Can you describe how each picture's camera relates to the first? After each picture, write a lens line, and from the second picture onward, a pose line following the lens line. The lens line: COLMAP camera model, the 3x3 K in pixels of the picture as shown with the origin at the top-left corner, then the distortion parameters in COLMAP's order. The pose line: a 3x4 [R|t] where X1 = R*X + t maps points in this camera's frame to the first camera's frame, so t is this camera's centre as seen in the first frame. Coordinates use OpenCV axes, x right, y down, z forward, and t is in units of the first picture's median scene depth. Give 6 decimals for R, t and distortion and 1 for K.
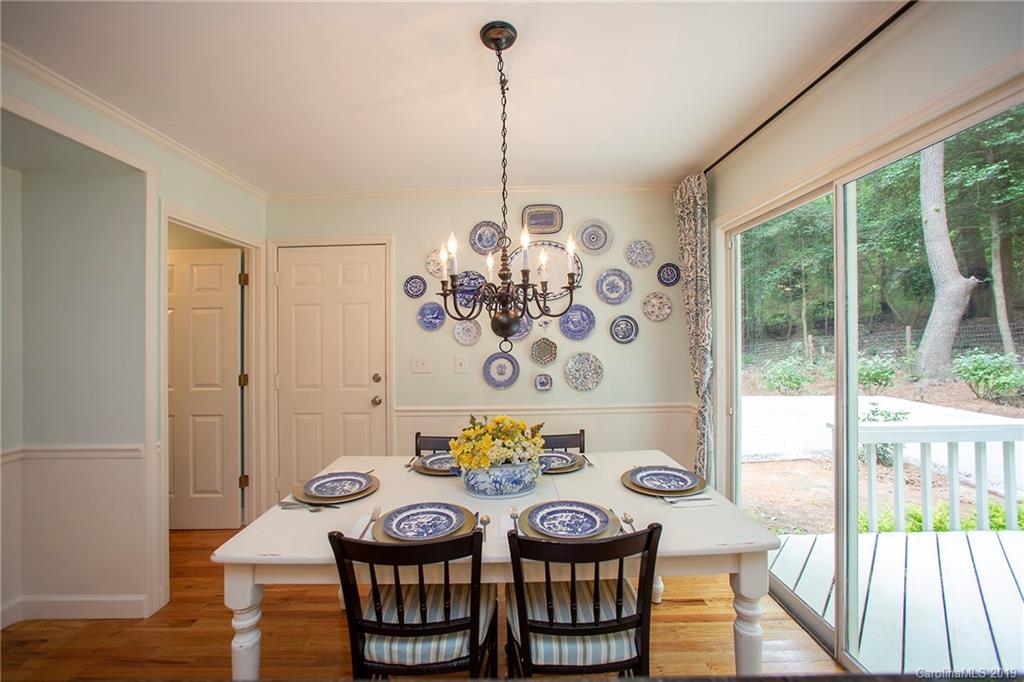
lens RADIAL K [[414.1, 0, 512.0], [0, 414.1, 341.0], [0, 0, 1]] dist [-0.022300, 0.000373]
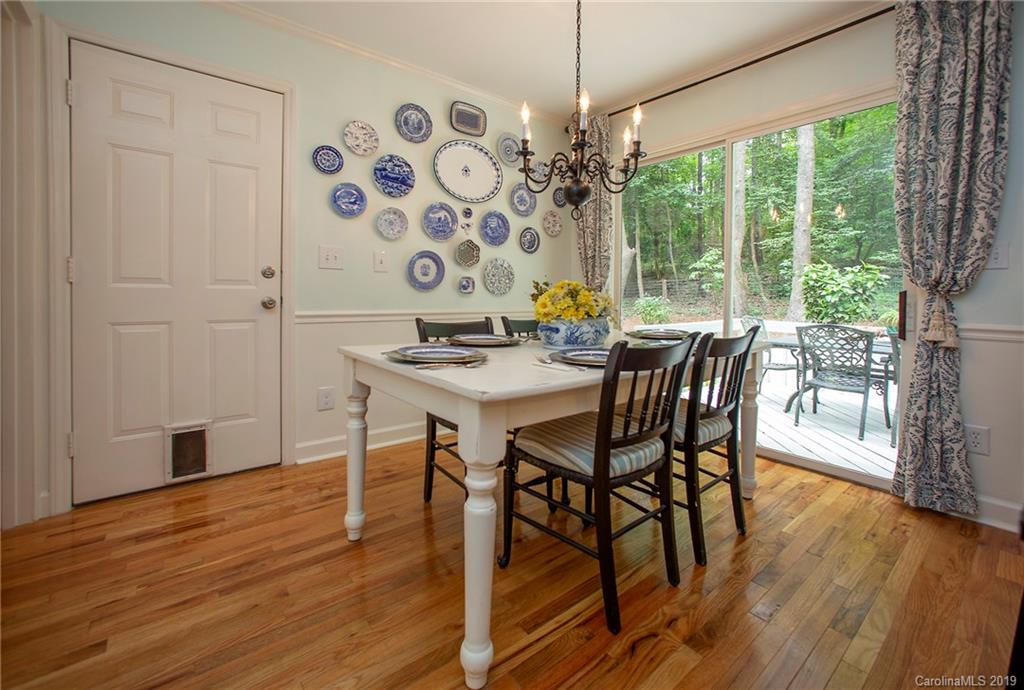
lens RADIAL K [[435.5, 0, 512.2], [0, 435.5, 307.3], [0, 0, 1]] dist [-0.027706, 0.000060]
pose [[0.771688, 0.010642, 0.635913, -0.491696], [-0.017024, 0.999847, 0.003927, 0.144580], [-0.635774, -0.013857, 0.771751, 0.132571]]
